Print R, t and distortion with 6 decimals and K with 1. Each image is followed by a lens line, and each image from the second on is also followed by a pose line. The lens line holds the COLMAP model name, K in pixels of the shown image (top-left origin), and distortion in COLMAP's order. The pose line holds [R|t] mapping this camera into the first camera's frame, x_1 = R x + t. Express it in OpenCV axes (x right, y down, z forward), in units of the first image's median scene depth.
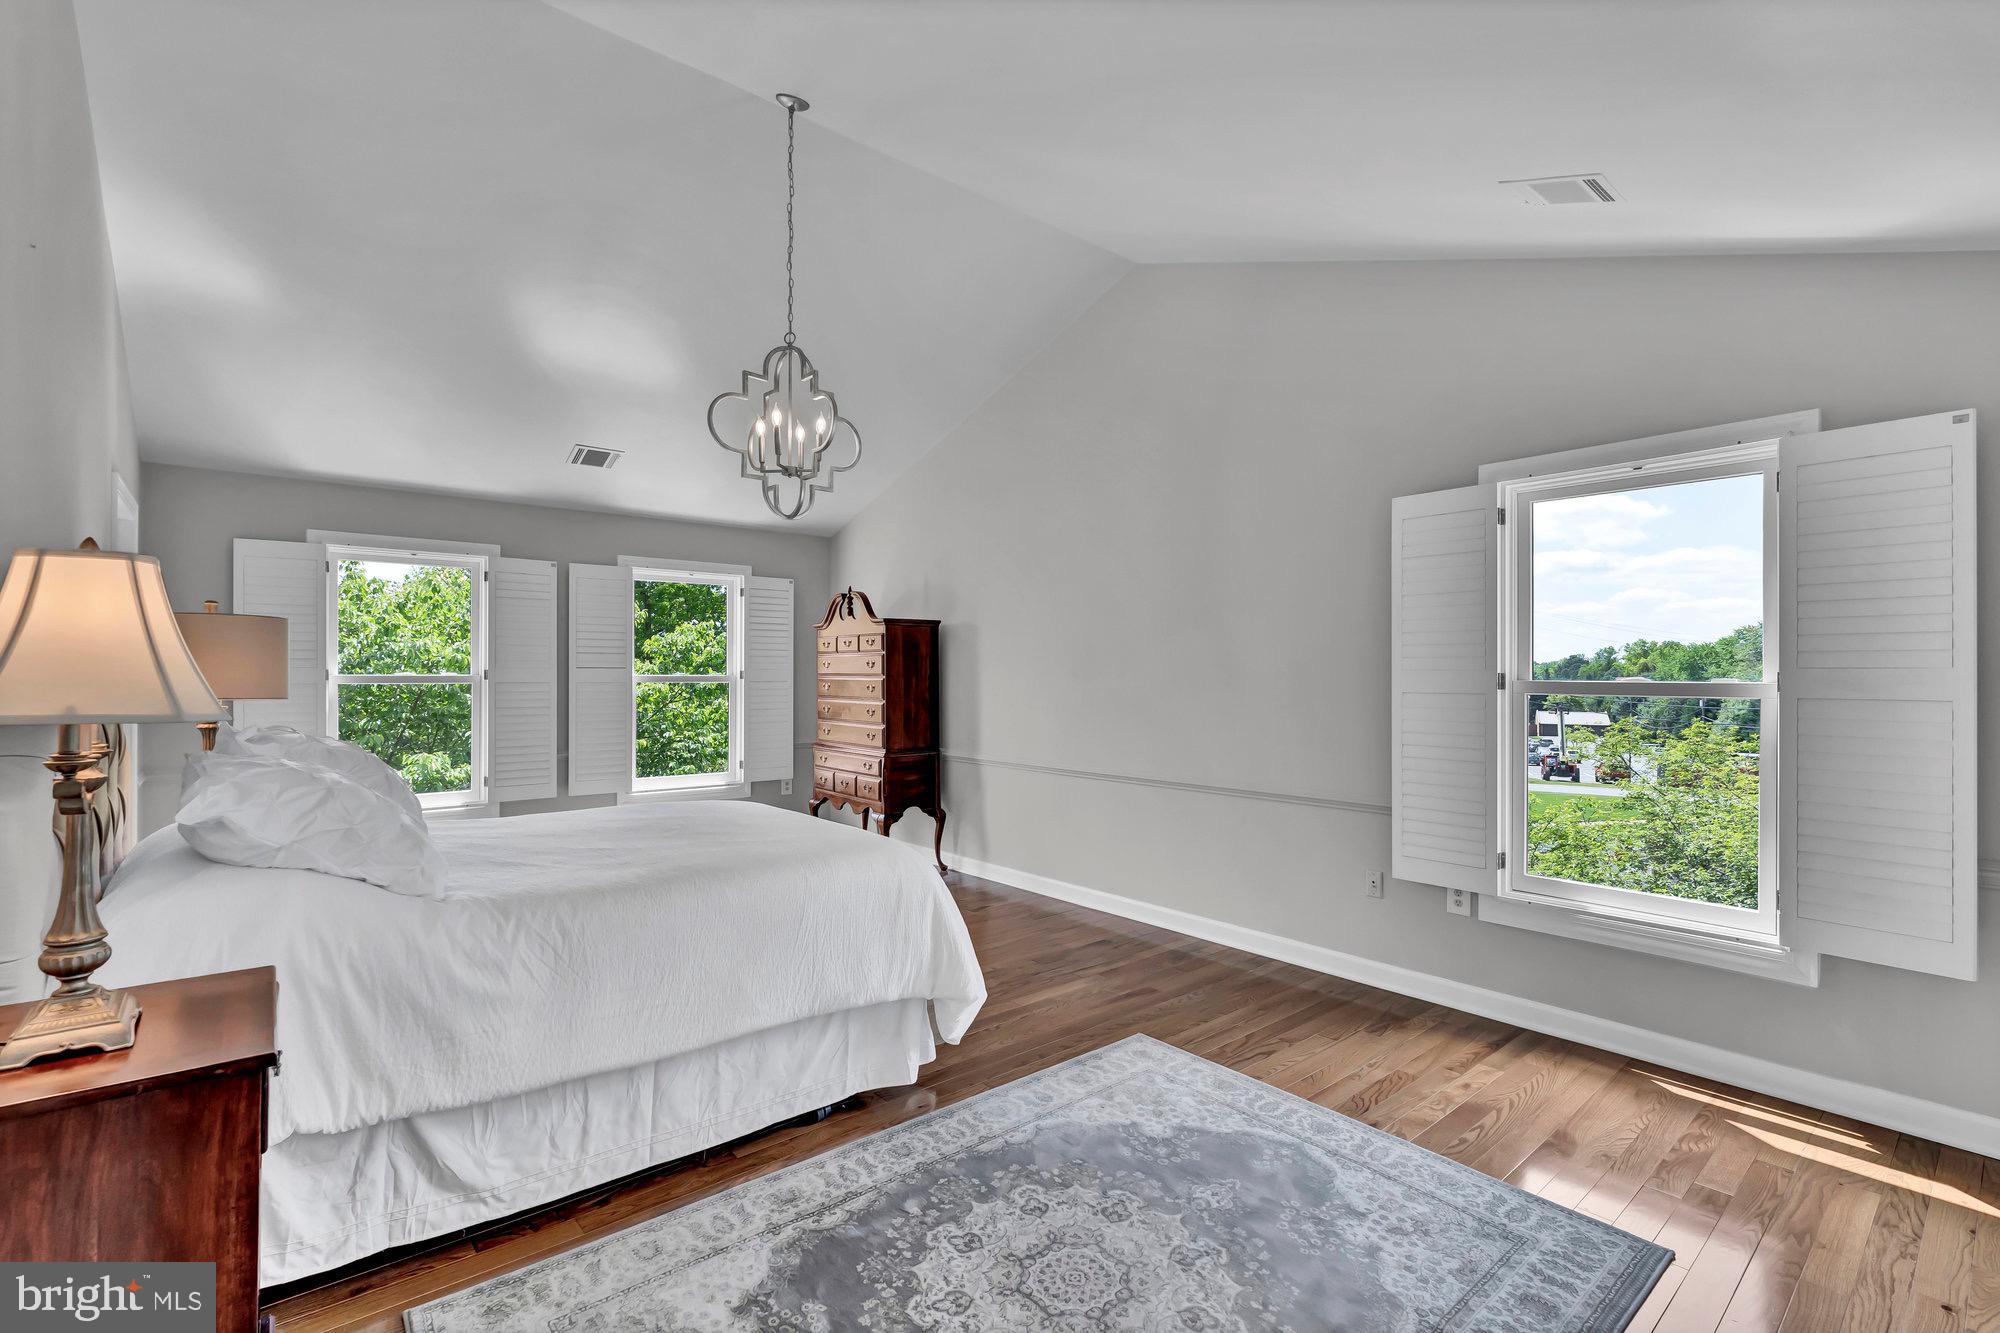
lens RADIAL K [[908.5, 0, 998.5], [0, 908.5, 672.4], [0, 0, 1]] dist [-0.002389, 0.001045]
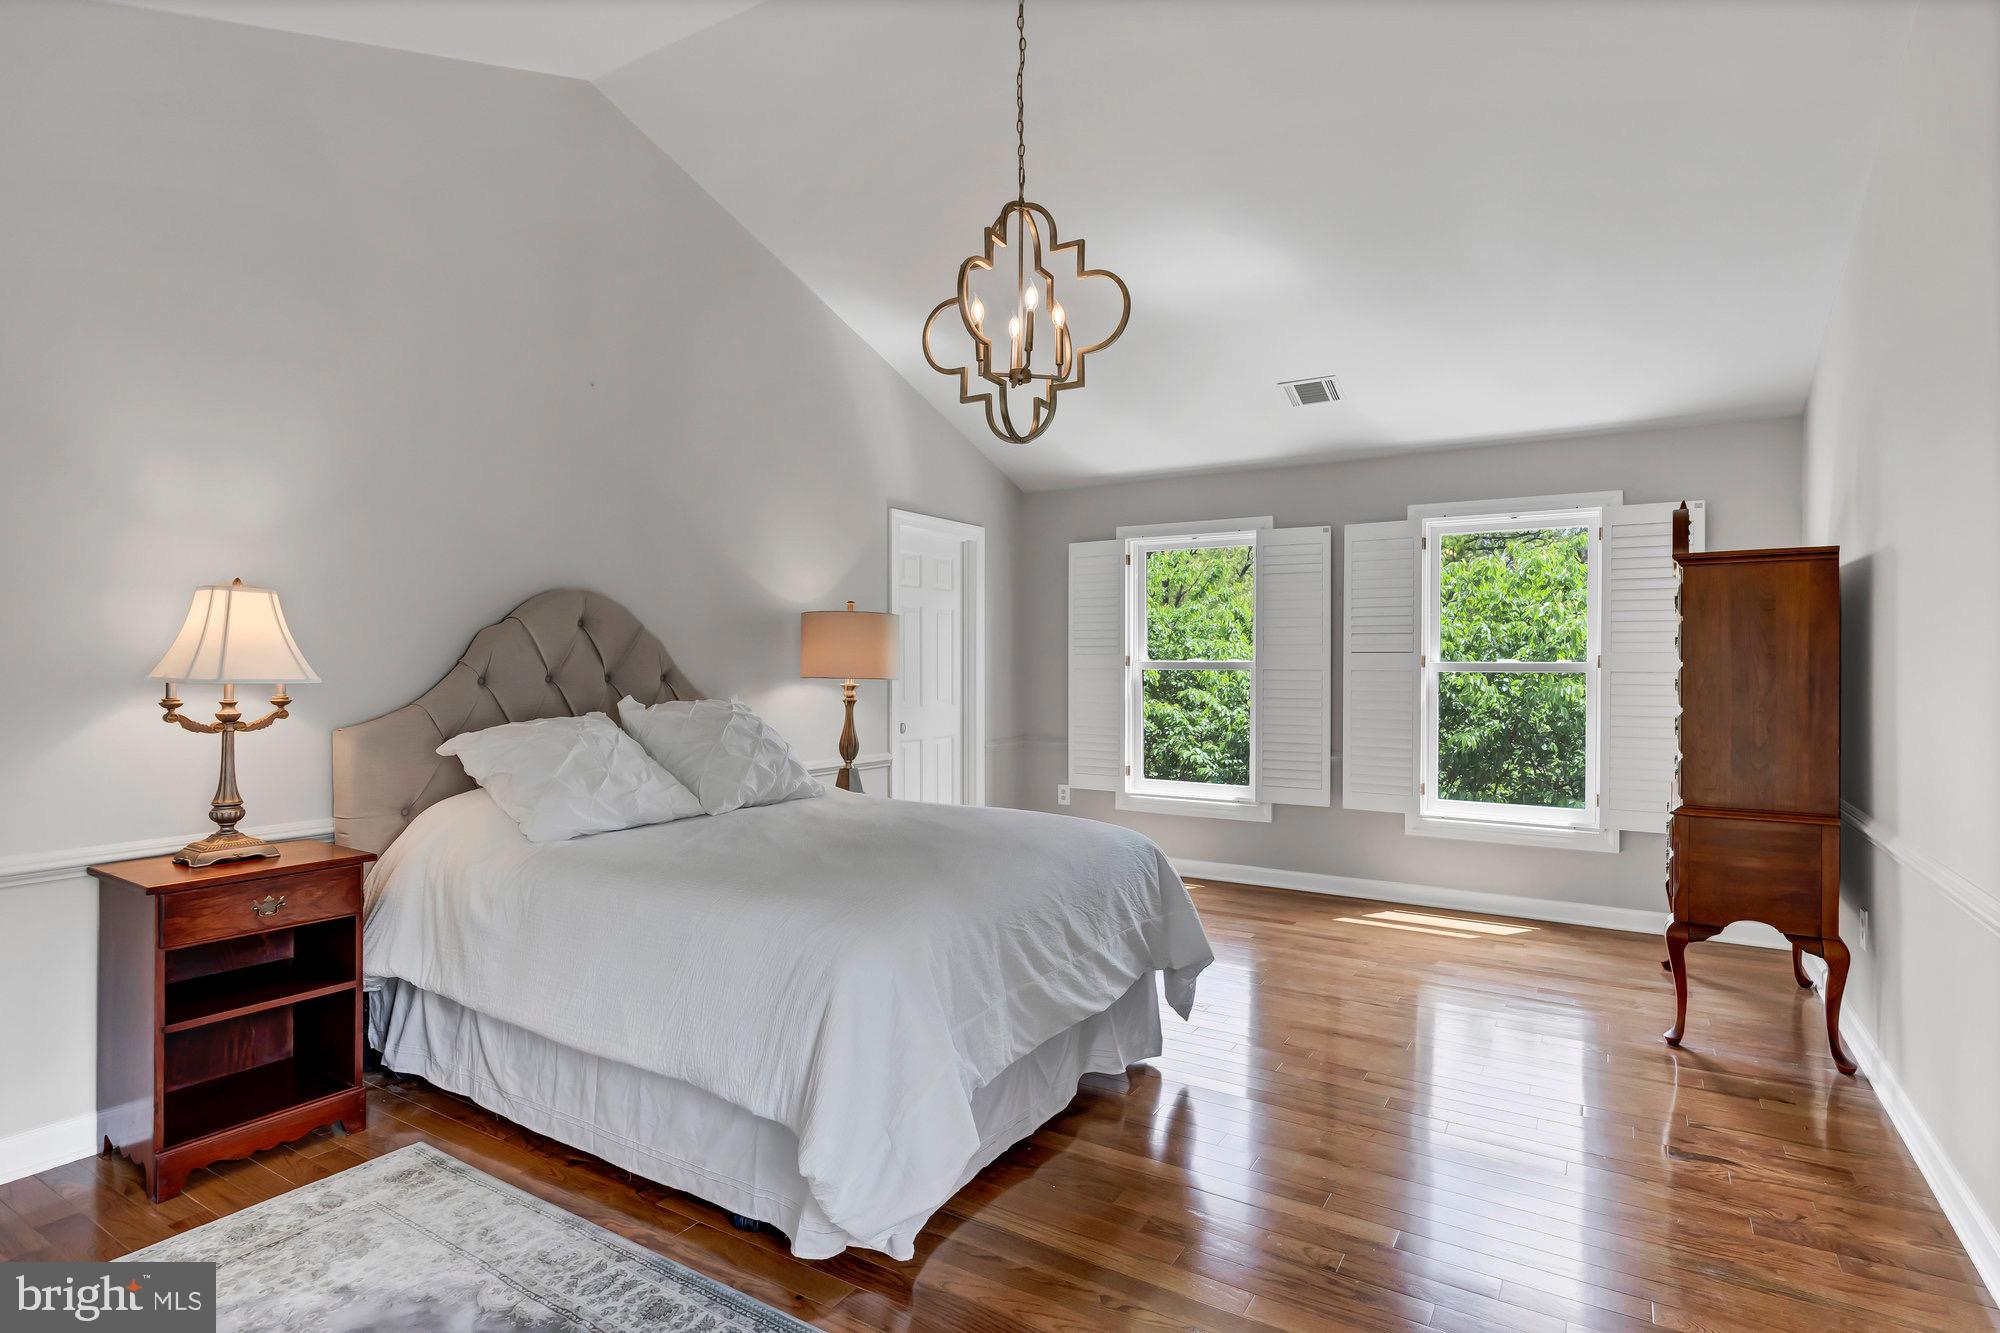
lens RADIAL K [[1017.0, 0, 983.7], [0, 1017.0, 675.7], [0, 0, 1]] dist [0.000322, 0.001408]
pose [[0.304882, 0.012254, -0.952311, 0.701850], [-0.000238, 0.999918, 0.012791, 0.008691], [0.952390, -0.003673, 0.304860, 0.948597]]
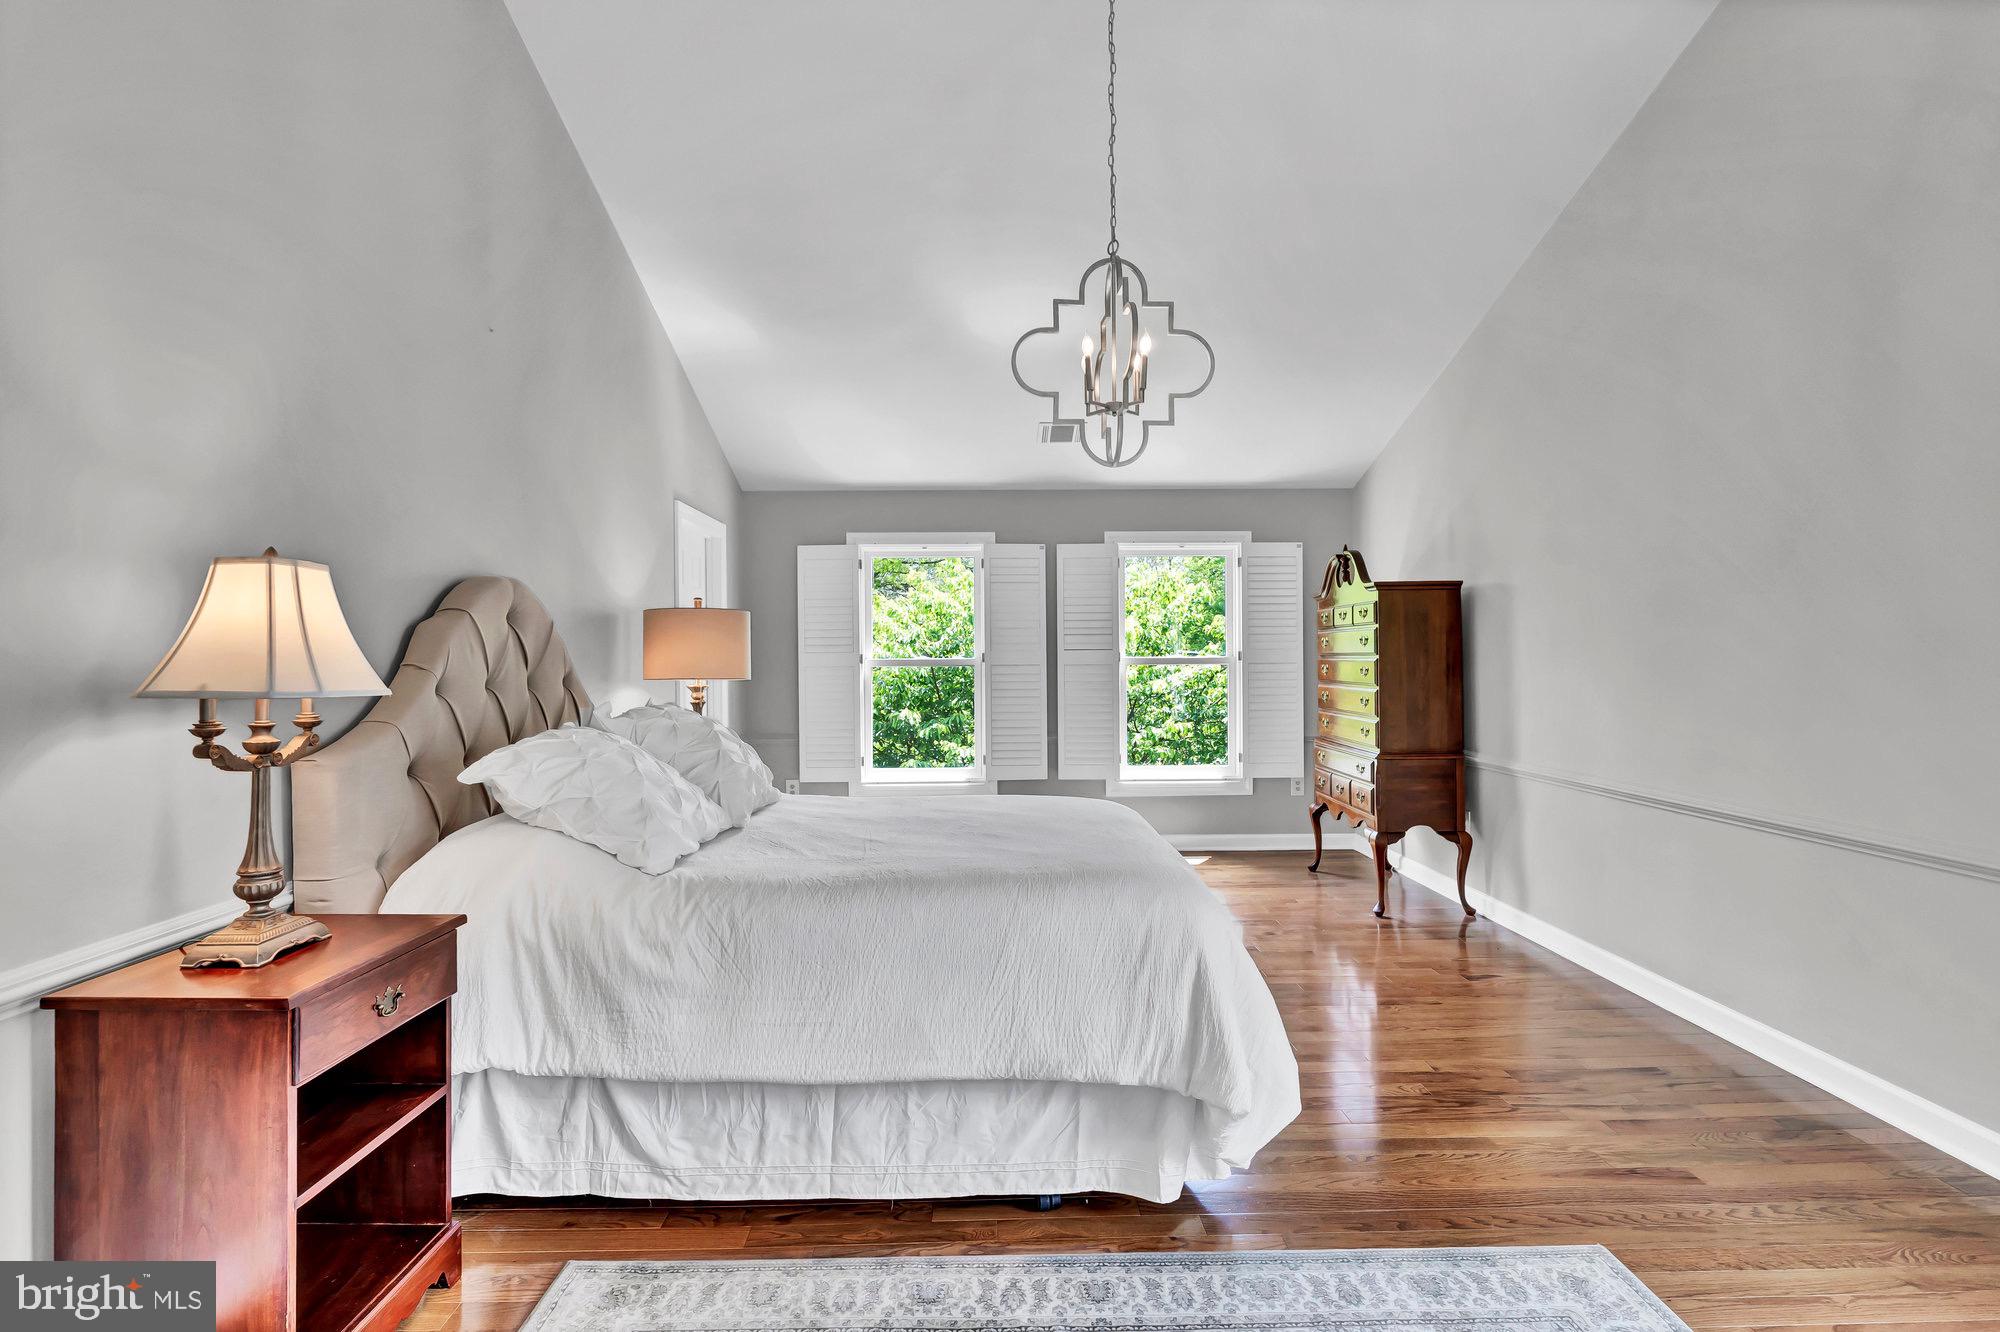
lens RADIAL K [[963.4, 0, 990.5], [0, 963.4, 663.5], [0, 0, 1]] dist [-0.001628, 0.001060]
pose [[0.775745, -0.003965, -0.631035, 0.308831], [0.009734, 0.999936, 0.005683, 0.006307], [0.630972, -0.010551, 0.775734, 0.320943]]
